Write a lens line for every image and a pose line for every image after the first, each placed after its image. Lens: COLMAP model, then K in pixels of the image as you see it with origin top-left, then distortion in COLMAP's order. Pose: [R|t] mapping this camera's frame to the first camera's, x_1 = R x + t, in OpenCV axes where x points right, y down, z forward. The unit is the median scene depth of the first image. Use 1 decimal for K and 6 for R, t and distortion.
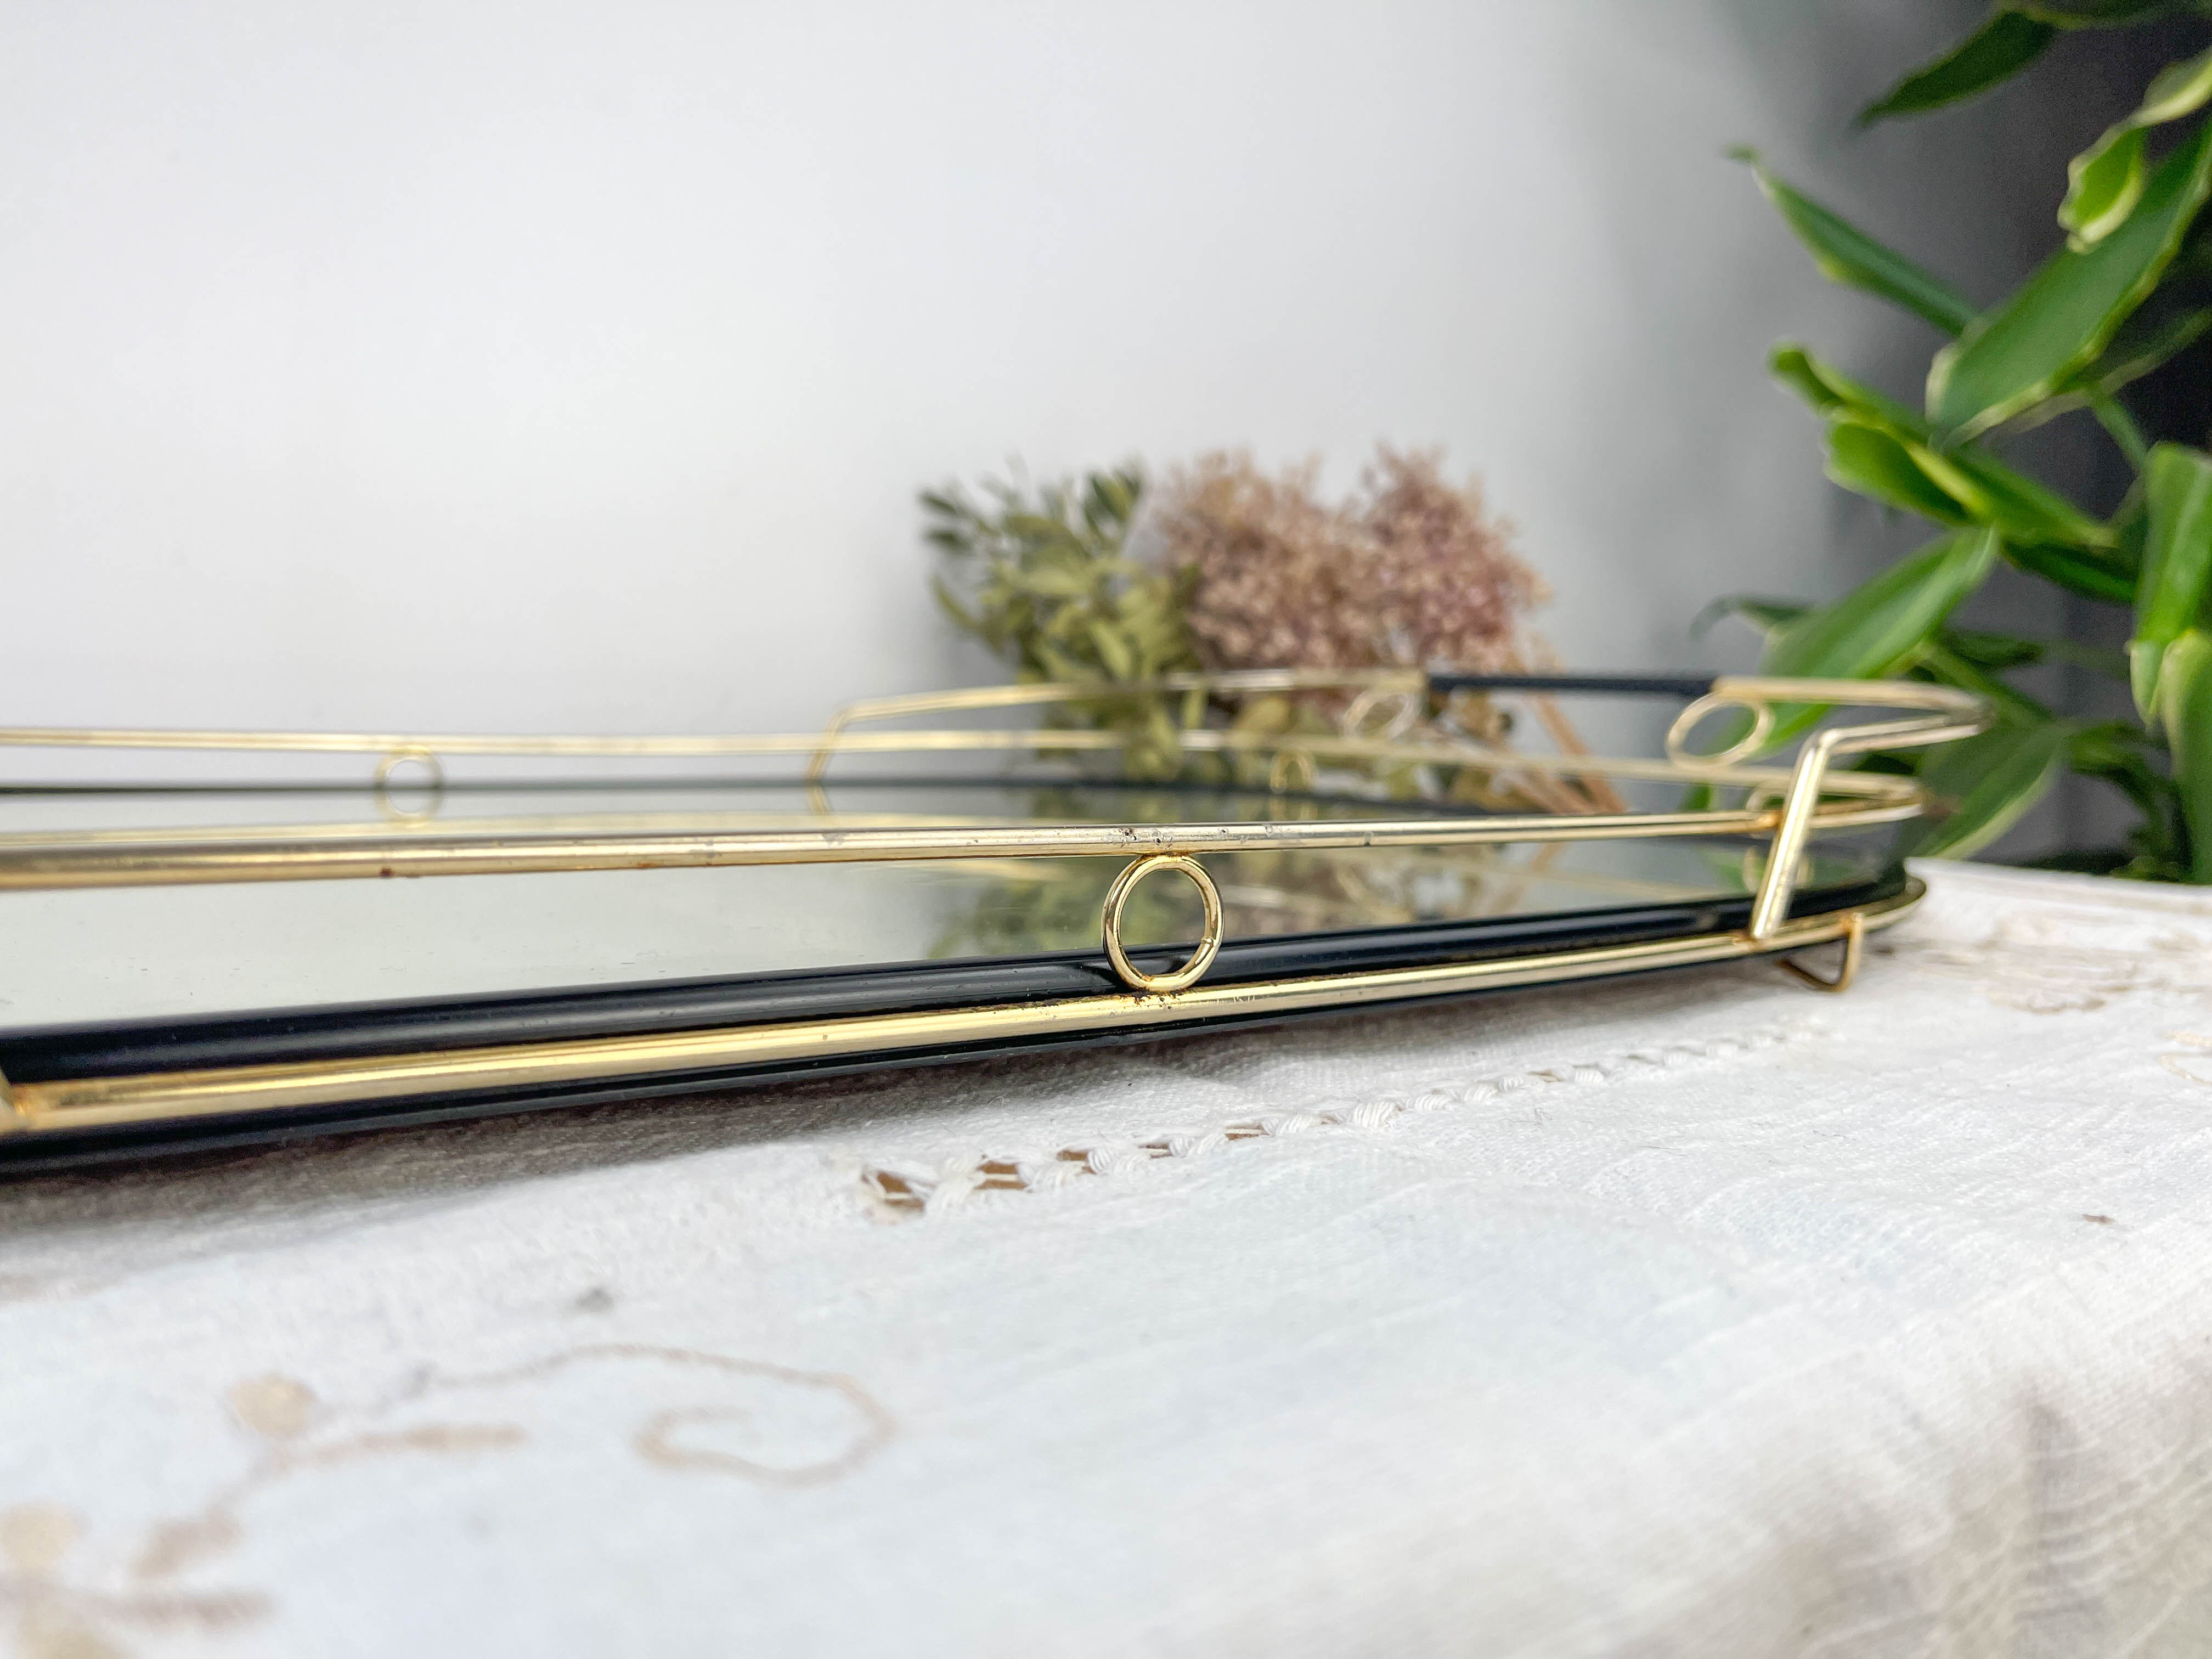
lens RADIAL K [[1770.3, 0, 1106.0], [0, 1770.3, 829.5], [0, 0, 1]] dist [0.002196, -0.083860]
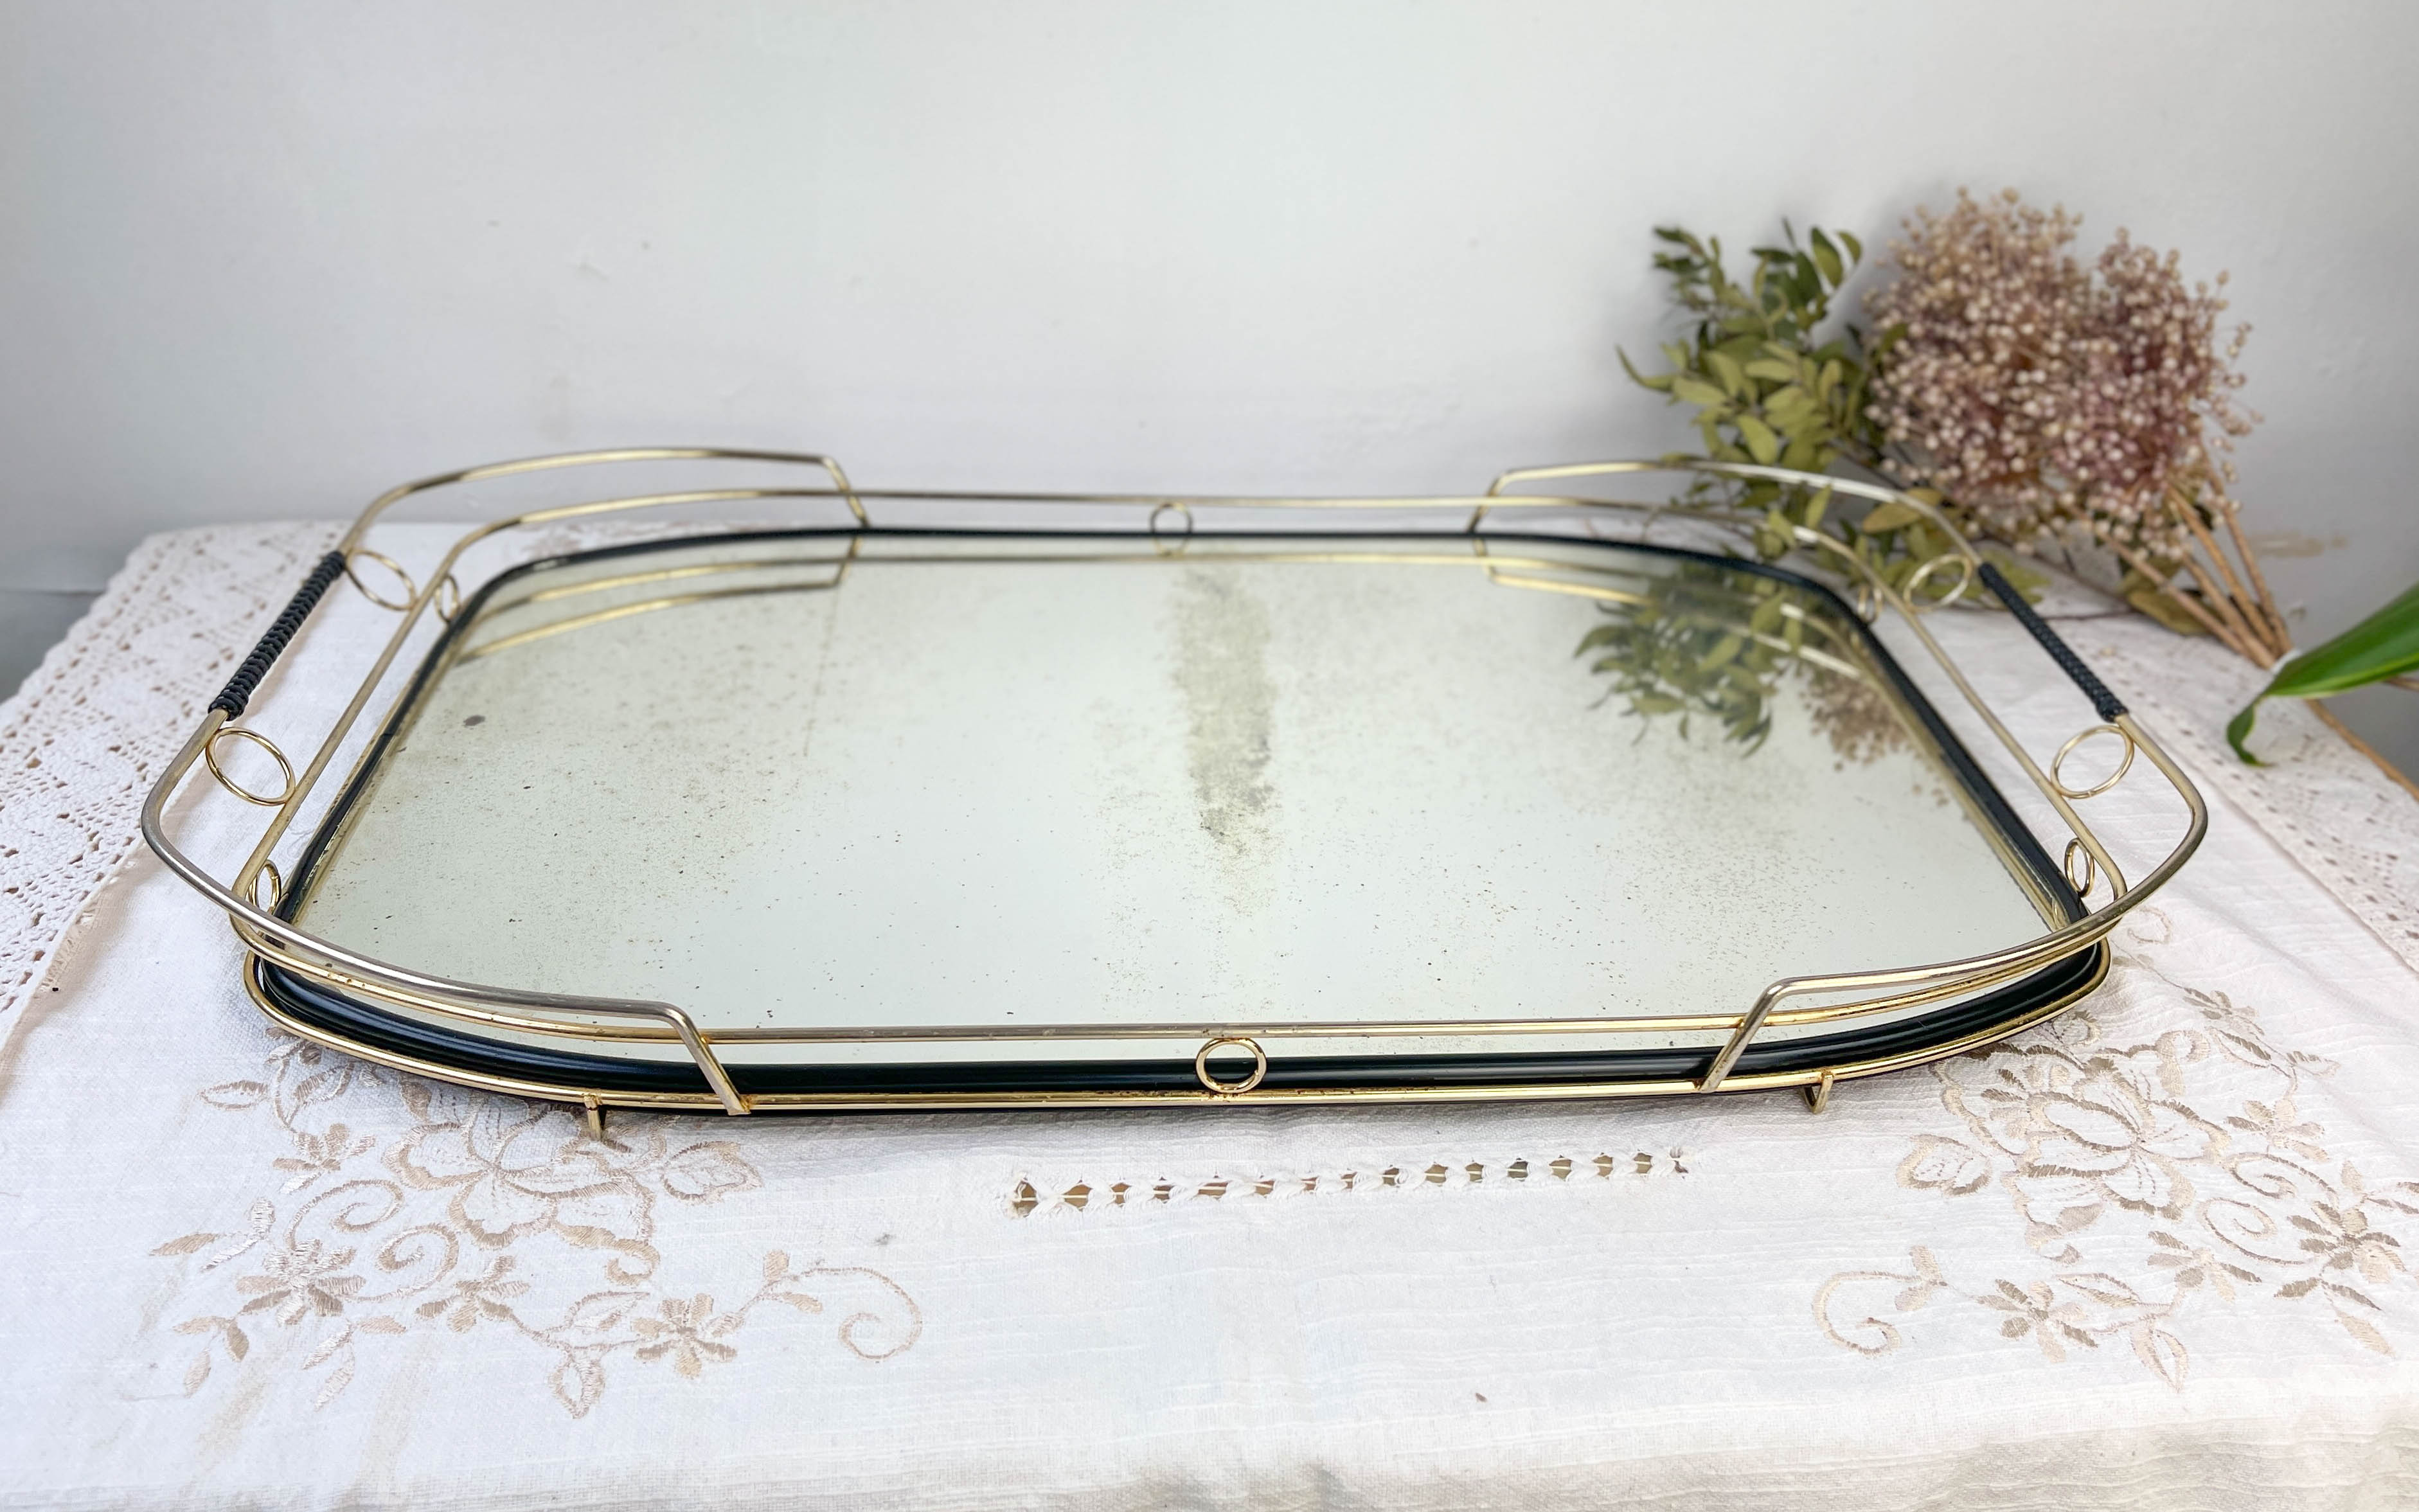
lens RADIAL K [[1952.1, 0, 1209.5], [0, 1952.1, 756.0], [0, 0, 1]] dist [0.003158, -0.015142]
pose [[0.843033, 0.264966, -0.468069, 0.347159], [-0.043308, 0.900854, 0.431957, -0.443068], [0.536116, -0.343883, 0.770924, -0.227809]]
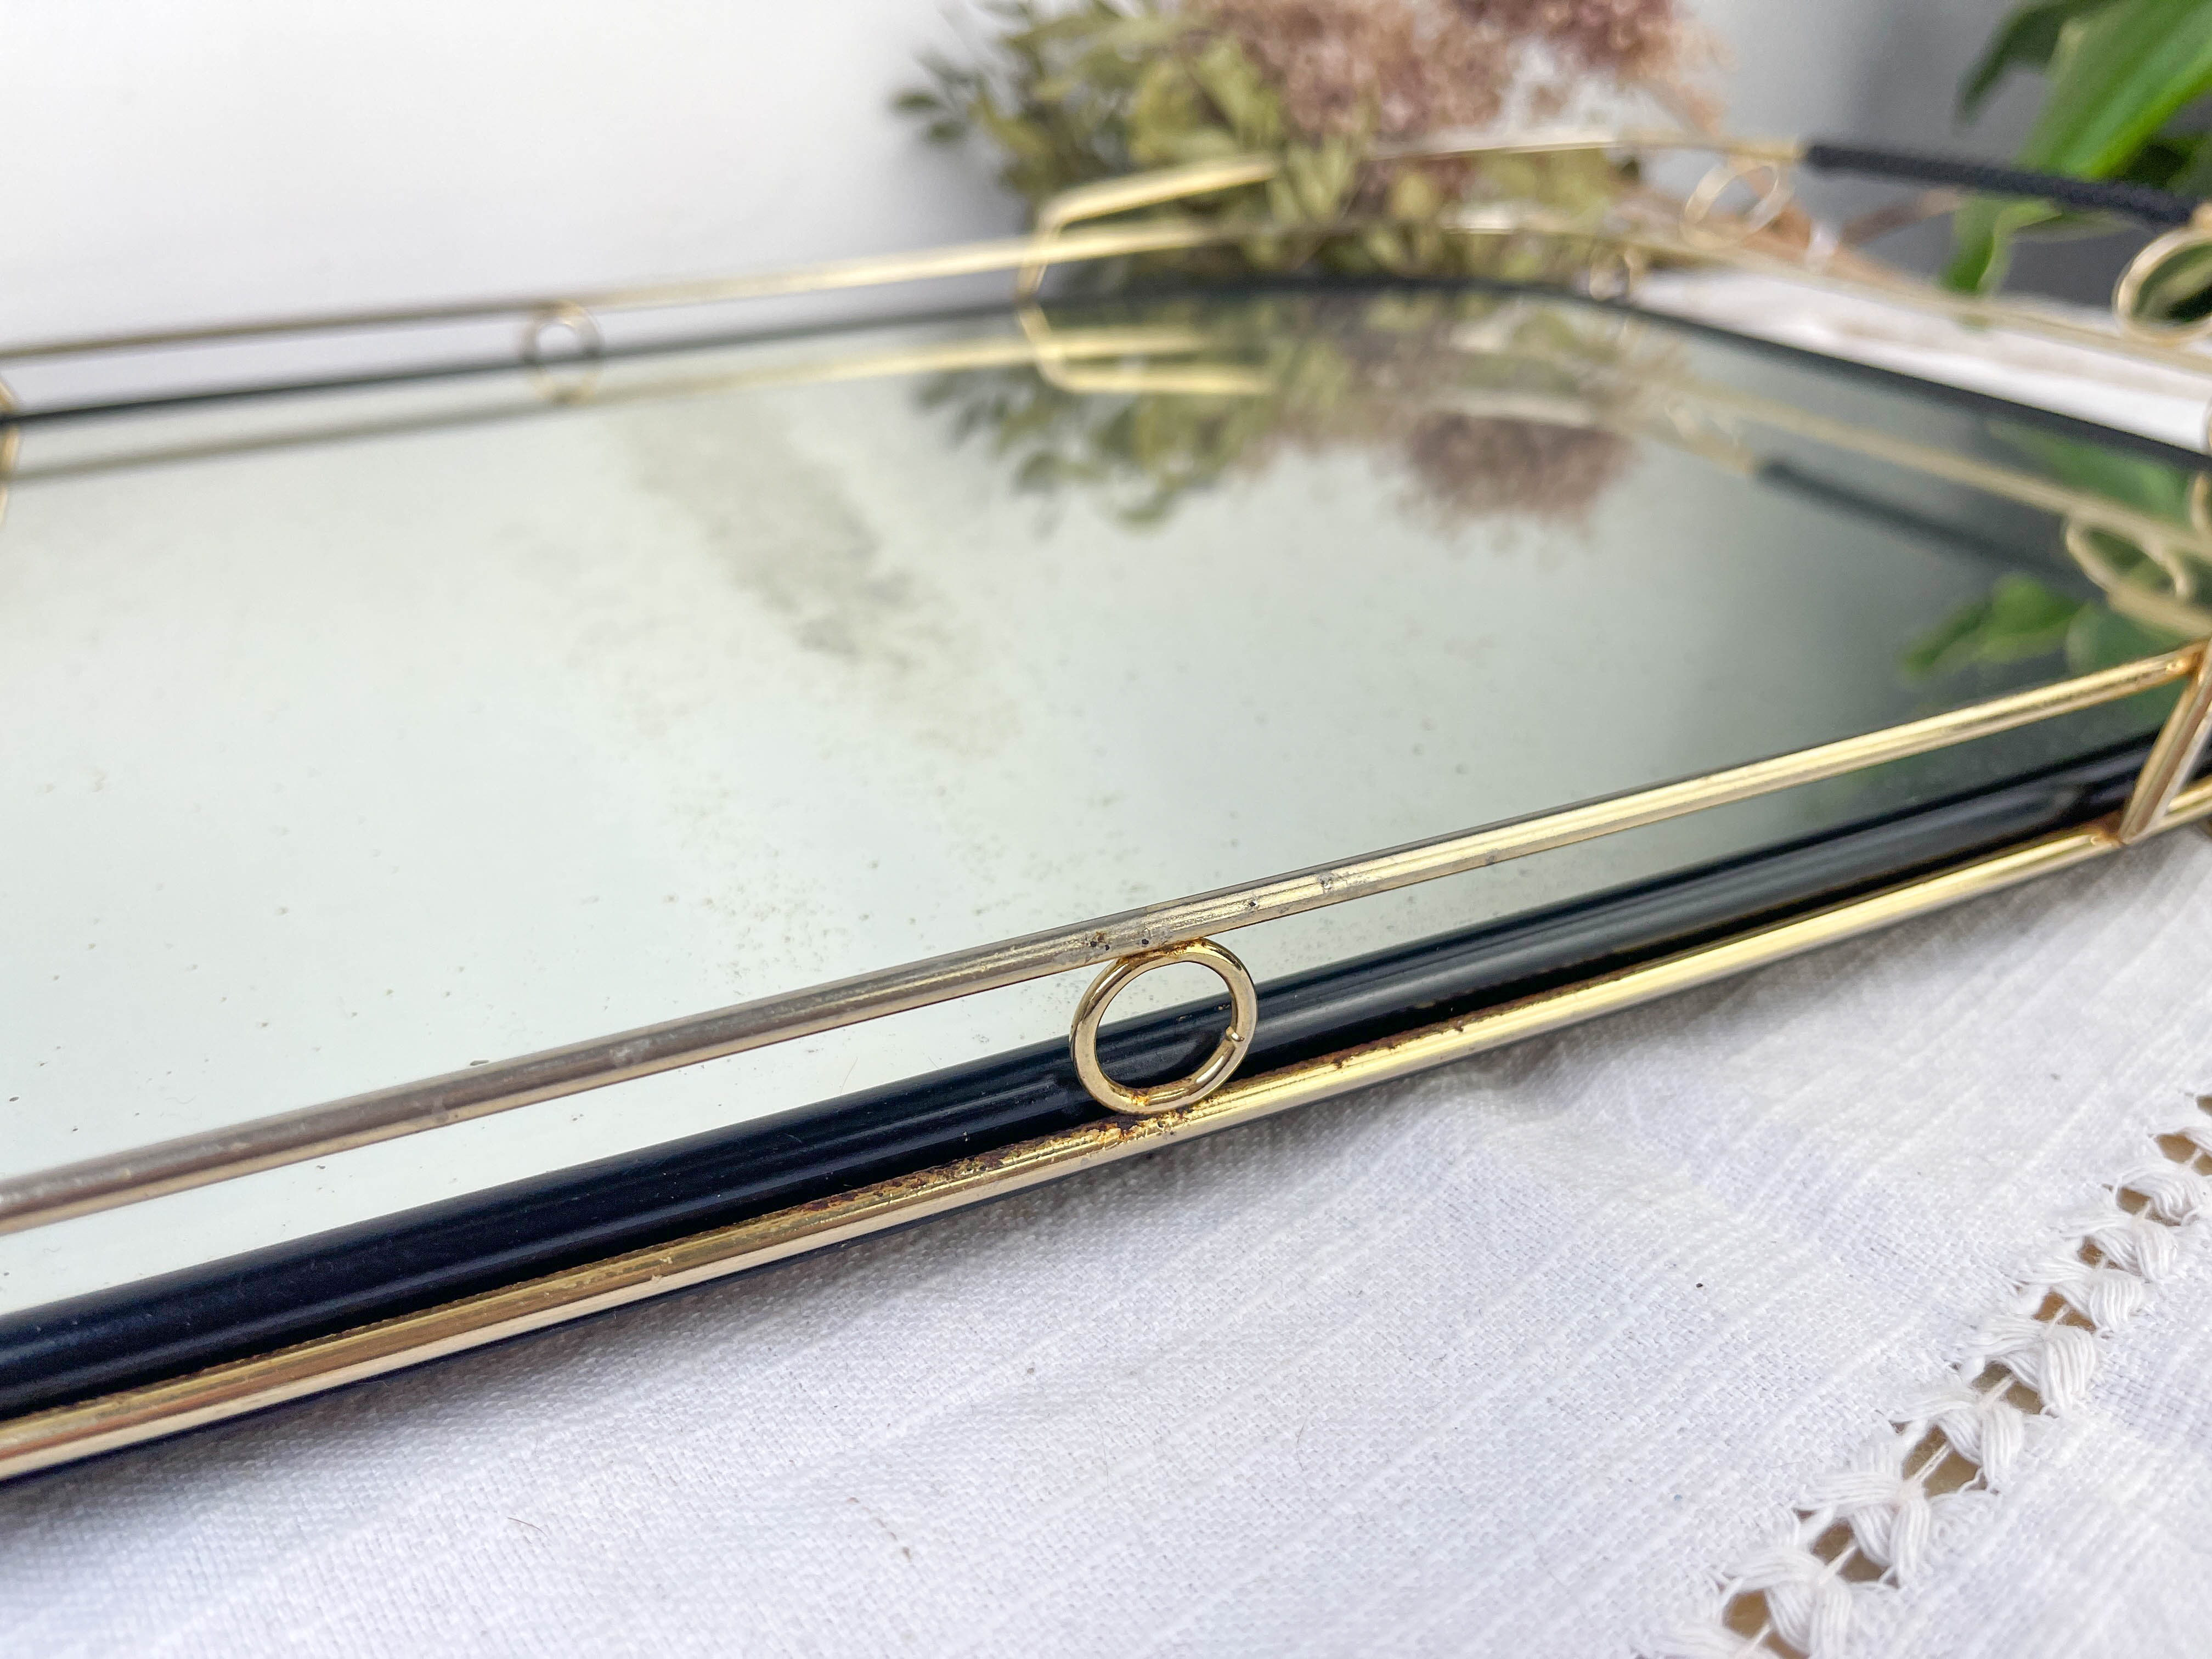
lens RADIAL K [[1770.3, 0, 1106.0], [0, 1770.3, 829.5], [0, 0, 1]] dist [0.002196, -0.083860]
pose [[0.977341, 0.040939, -0.207672, 0.055758], [0.042711, 0.922794, 0.382919, -0.106921], [0.207315, -0.383113, 0.900136, 0.130179]]
